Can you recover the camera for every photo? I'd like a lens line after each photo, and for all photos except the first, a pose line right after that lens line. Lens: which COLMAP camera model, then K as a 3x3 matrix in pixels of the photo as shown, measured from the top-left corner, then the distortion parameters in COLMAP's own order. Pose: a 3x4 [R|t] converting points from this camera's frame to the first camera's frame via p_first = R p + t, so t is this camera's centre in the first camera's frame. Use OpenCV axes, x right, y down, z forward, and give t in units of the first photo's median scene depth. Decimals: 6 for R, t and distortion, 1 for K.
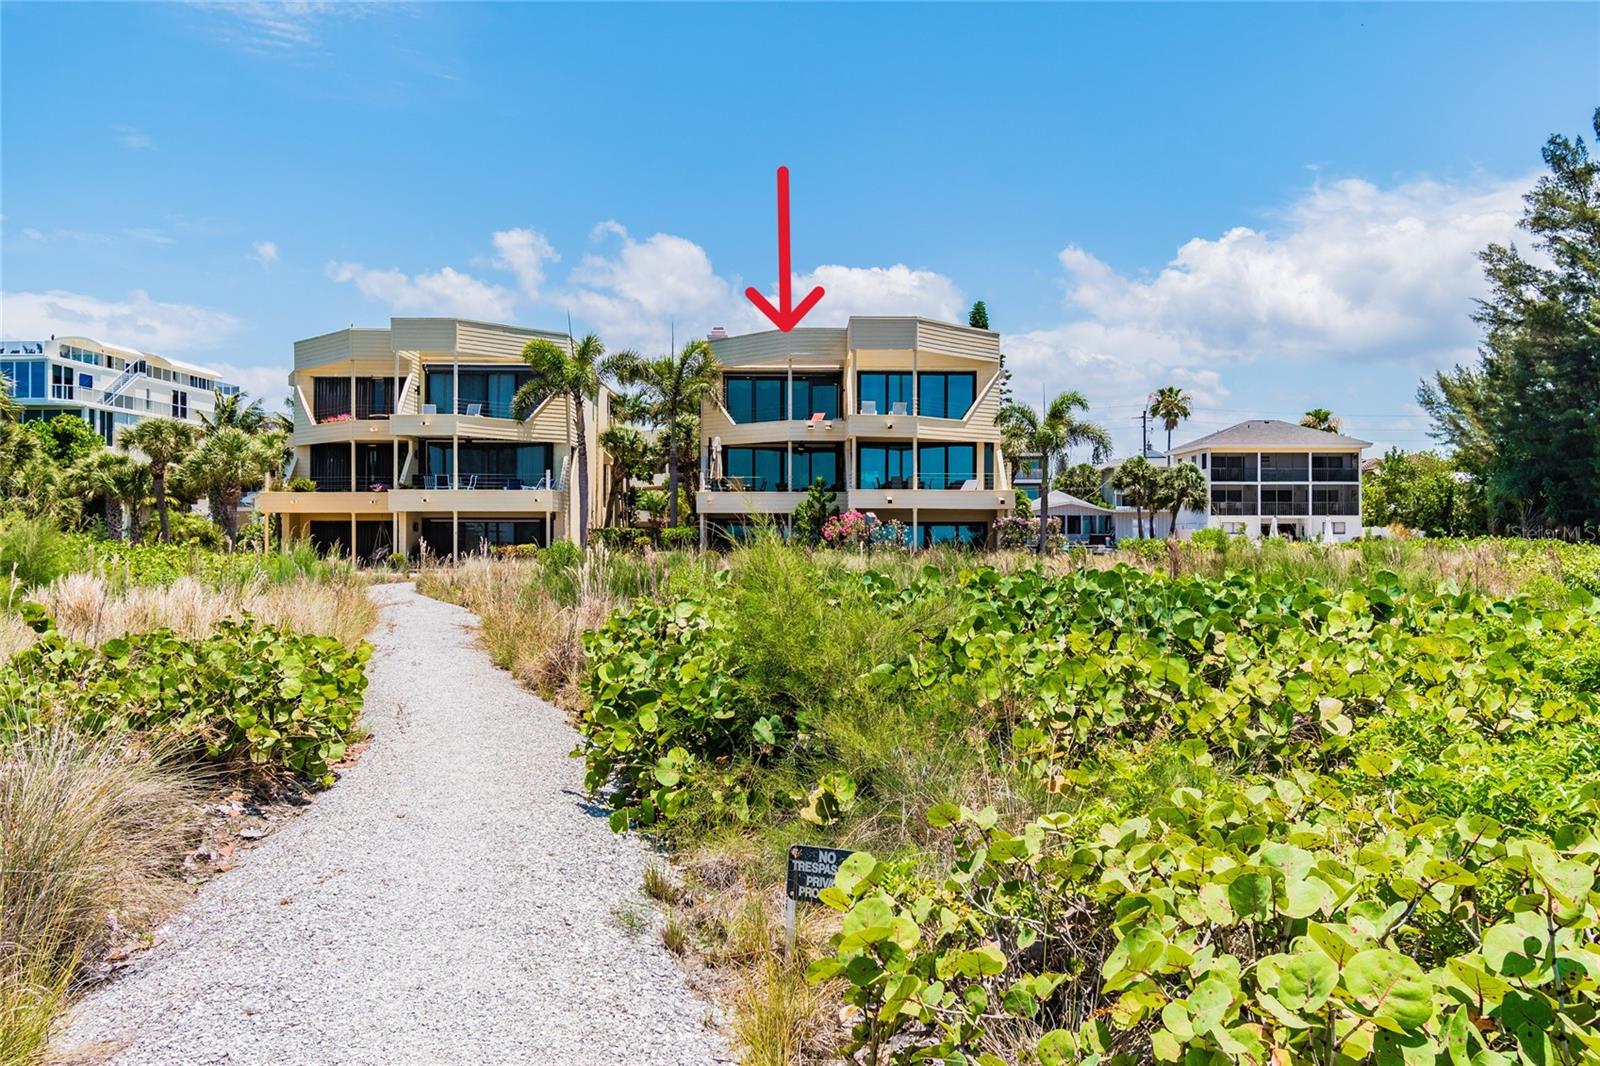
lens RADIAL K [[1326.3, 0, 800.0], [0, 1326.3, 533.0], [0, 0, 1]] dist [-0.002308, -0.008041]
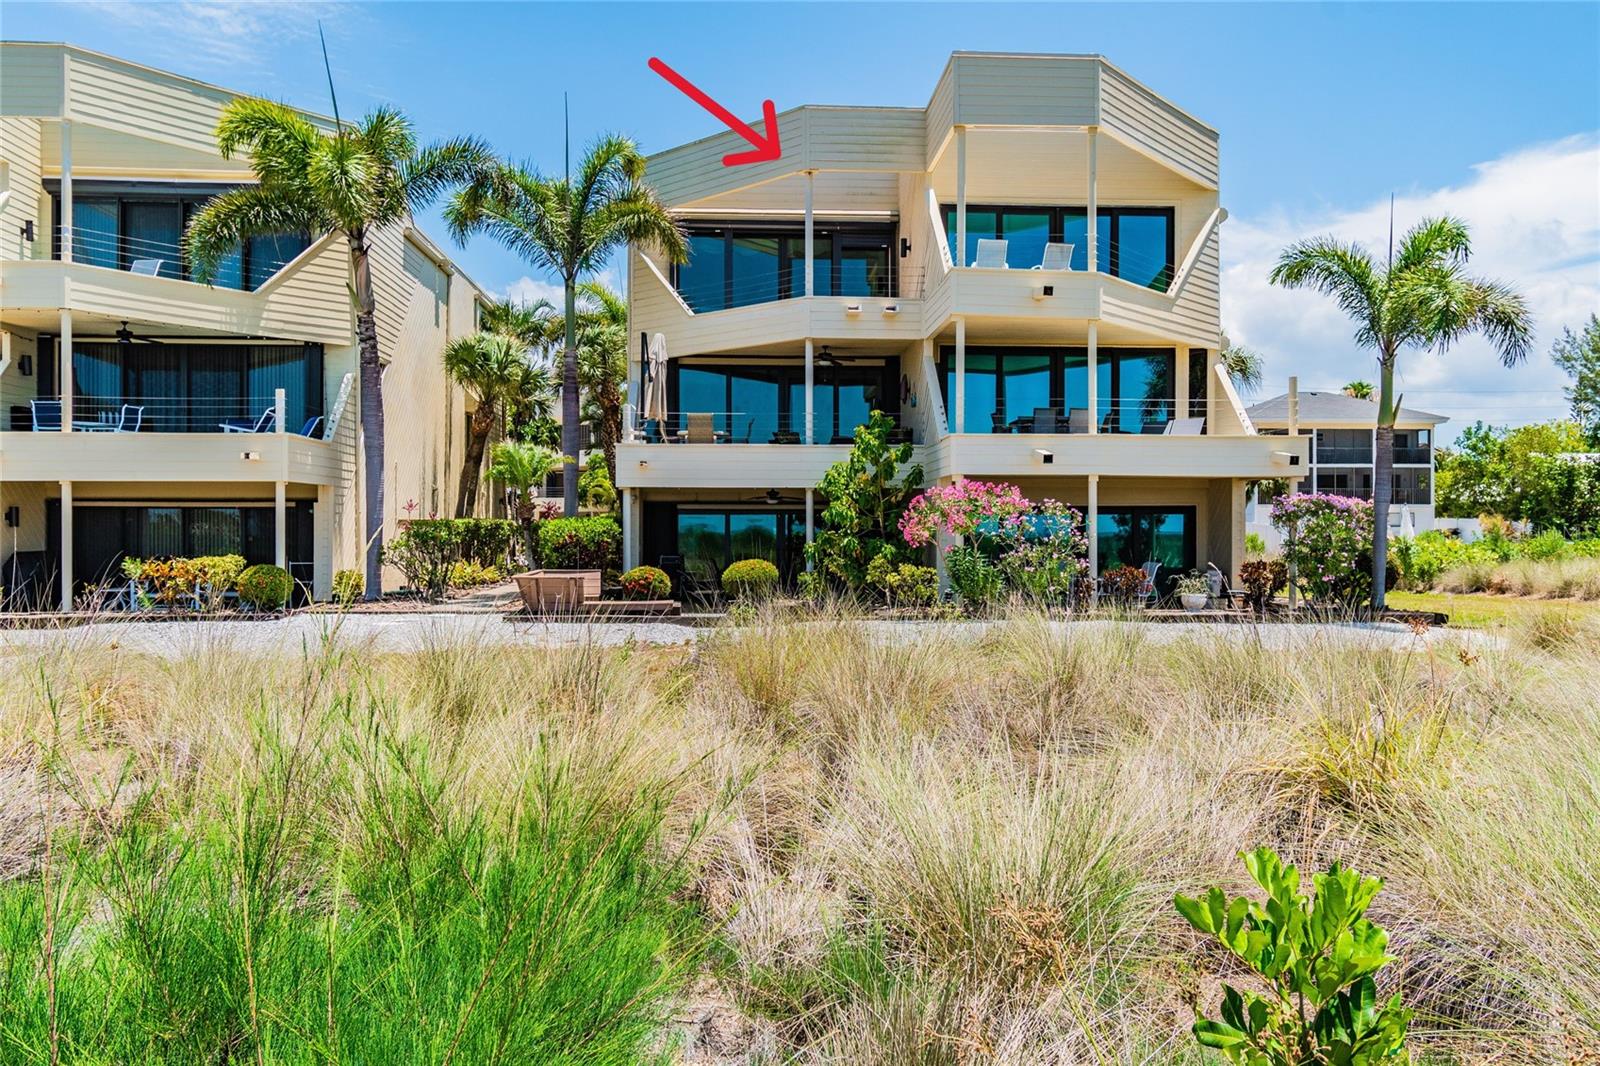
lens RADIAL K [[1174.9, 0, 800.0], [0, 1174.9, 533.0], [0, 0, 1]] dist [-0.000081, -0.001520]
pose [[0.998502, -0.001703, 0.054685, -0.033900], [0.001351, 0.999978, 0.006464, -0.001259], [-0.054694, -0.006380, 0.998483, 0.557627]]
